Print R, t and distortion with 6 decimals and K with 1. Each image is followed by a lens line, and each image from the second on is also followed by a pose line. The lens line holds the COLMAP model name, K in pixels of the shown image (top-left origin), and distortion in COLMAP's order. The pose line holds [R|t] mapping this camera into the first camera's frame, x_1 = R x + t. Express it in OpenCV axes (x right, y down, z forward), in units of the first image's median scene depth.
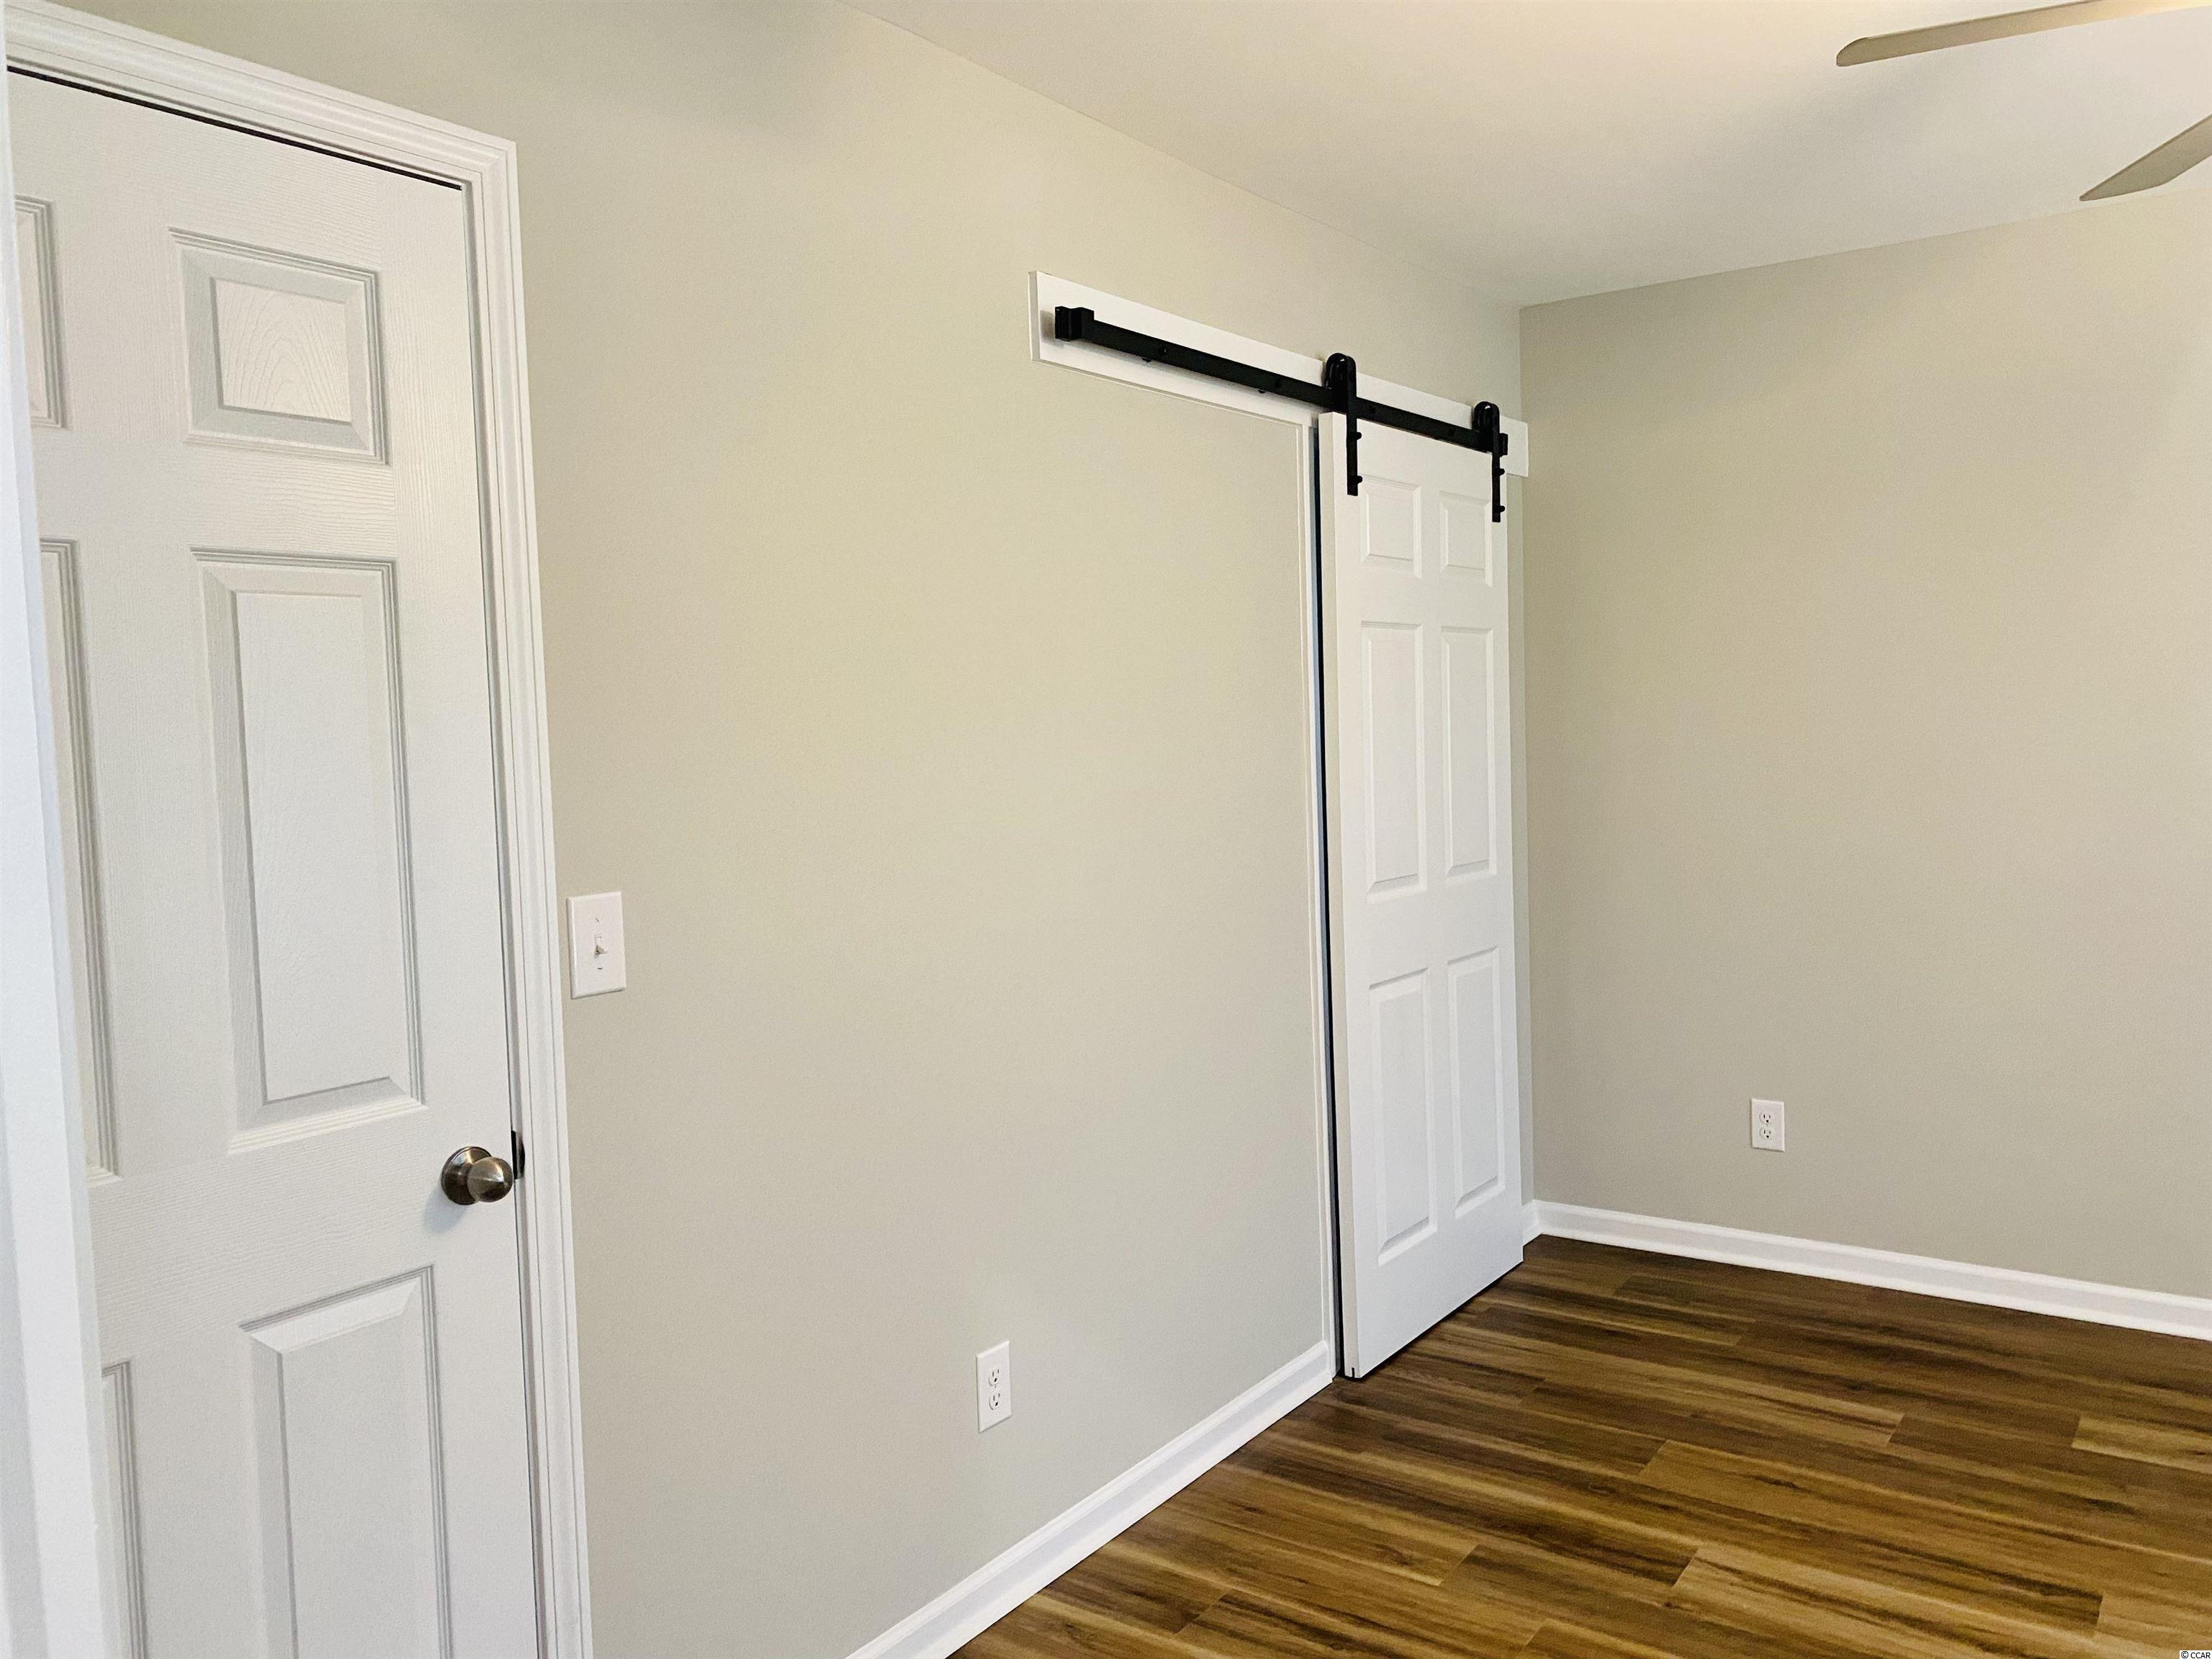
lens RADIAL K [[1700.8, 0, 1106.0], [0, 1700.8, 829.5], [0, 0, 1]] dist [0.011459, 0.002166]
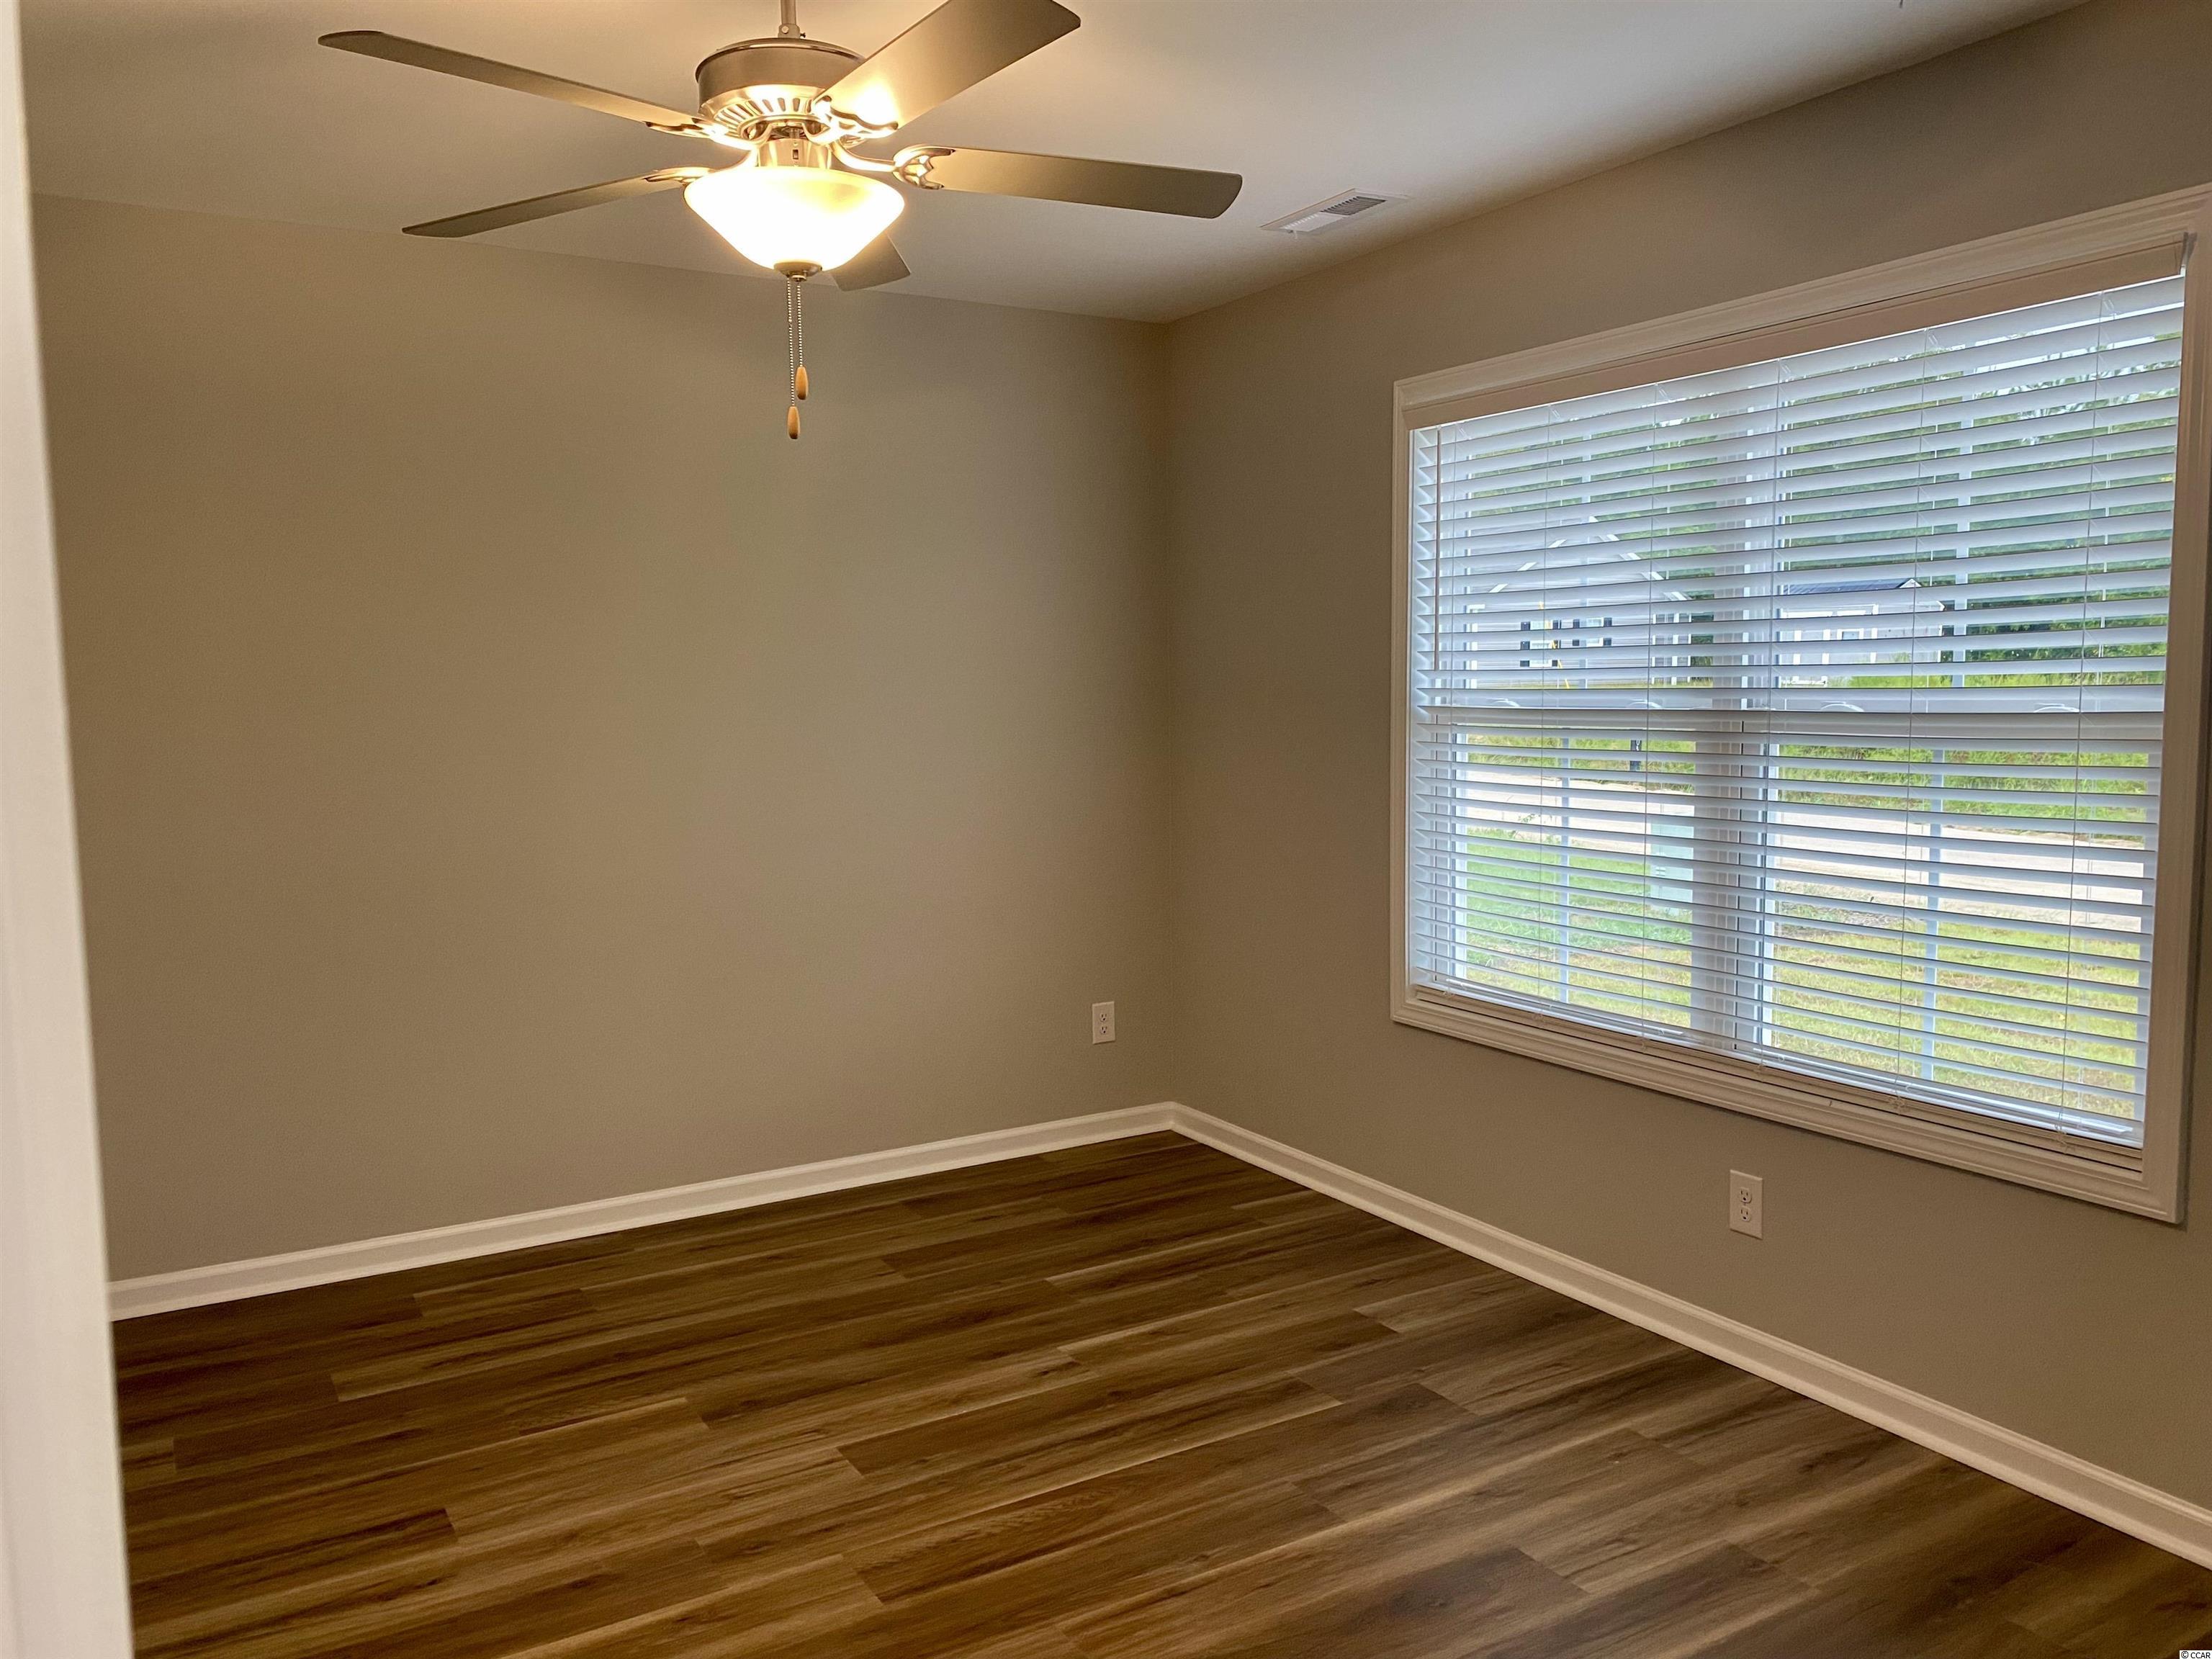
lens RADIAL K [[1700.8, 0, 1106.0], [0, 1700.8, 829.5], [0, 0, 1]] dist [0.011459, 0.002166]
pose [[0.418271, -0.062837, 0.906146, -0.193513], [0.063589, 0.997182, 0.039798, -0.007361], [-0.906094, 0.040975, 0.421088, 0.114397]]
